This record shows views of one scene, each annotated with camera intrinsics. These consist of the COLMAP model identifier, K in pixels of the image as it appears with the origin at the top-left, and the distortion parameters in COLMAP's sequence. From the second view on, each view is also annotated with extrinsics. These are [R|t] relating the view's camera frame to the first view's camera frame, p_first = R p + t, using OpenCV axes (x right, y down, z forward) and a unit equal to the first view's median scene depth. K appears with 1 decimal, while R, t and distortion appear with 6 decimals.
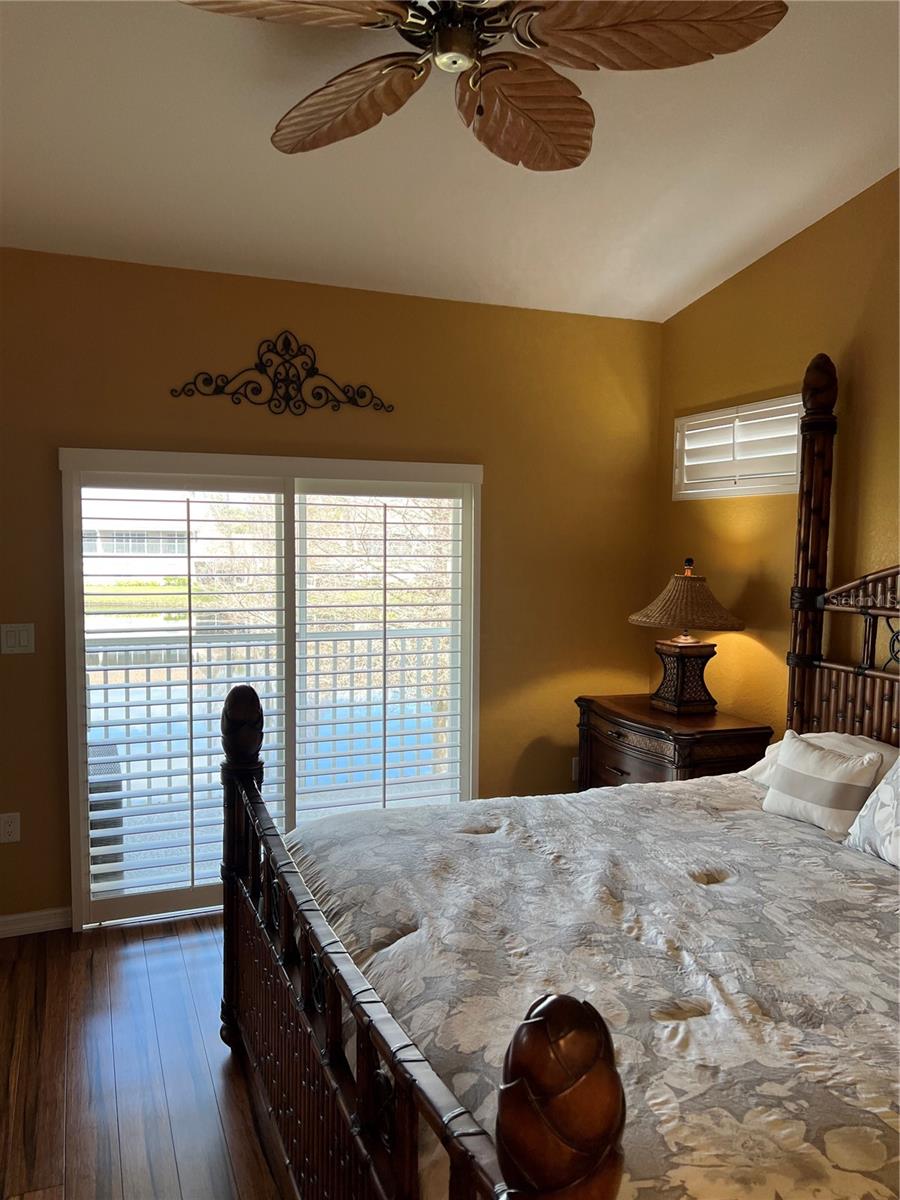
lens RADIAL K [[910.2, 0, 443.9], [0, 910.2, 602.7], [0, 0, 1]] dist [0.051847, -0.056101]
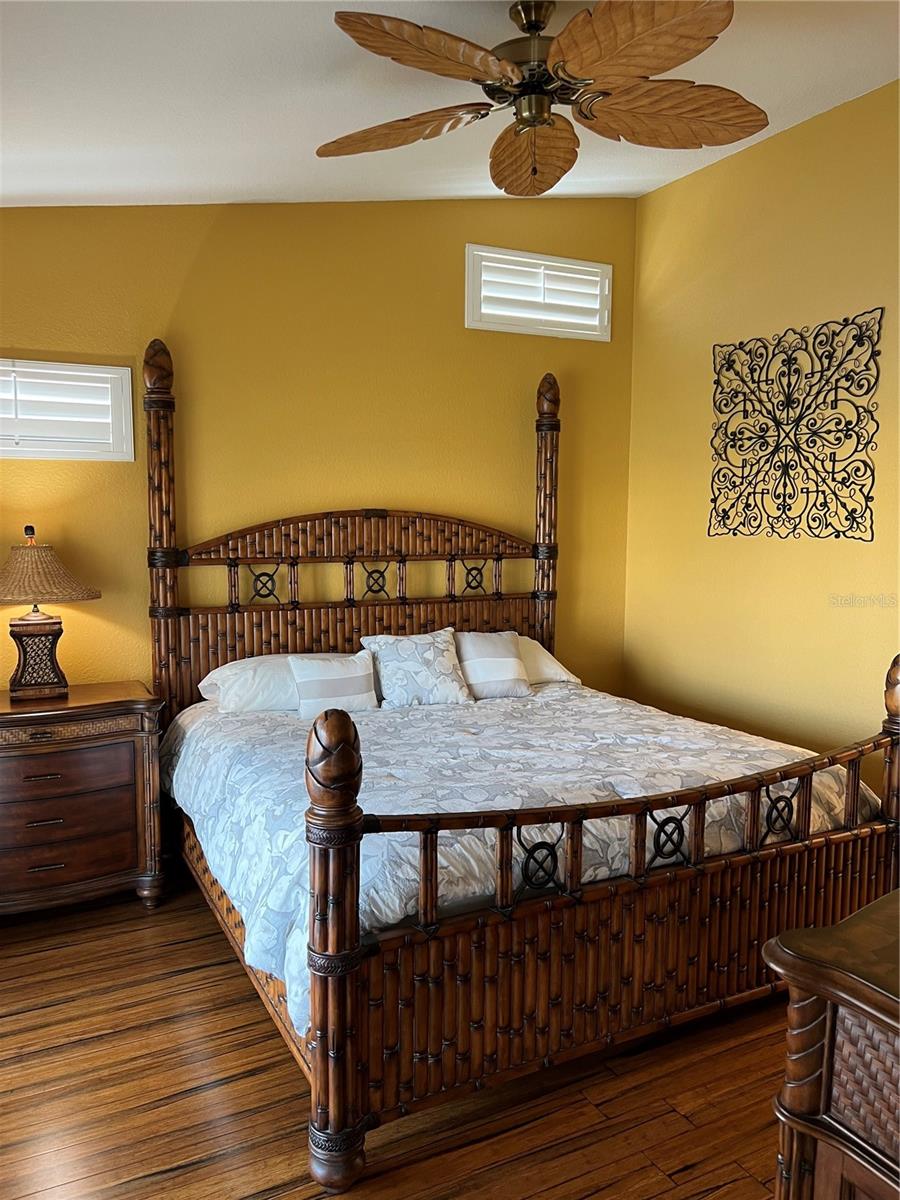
lens RADIAL K [[910.2, 0, 443.5], [0, 910.2, 602.4], [0, 0, 1]] dist [0.051847, -0.056101]
pose [[-0.099180, -0.112393, 0.988702, -1.186102], [0.070202, 0.990335, 0.119621, -0.095556], [-0.992590, 0.081273, -0.090331, 1.204980]]
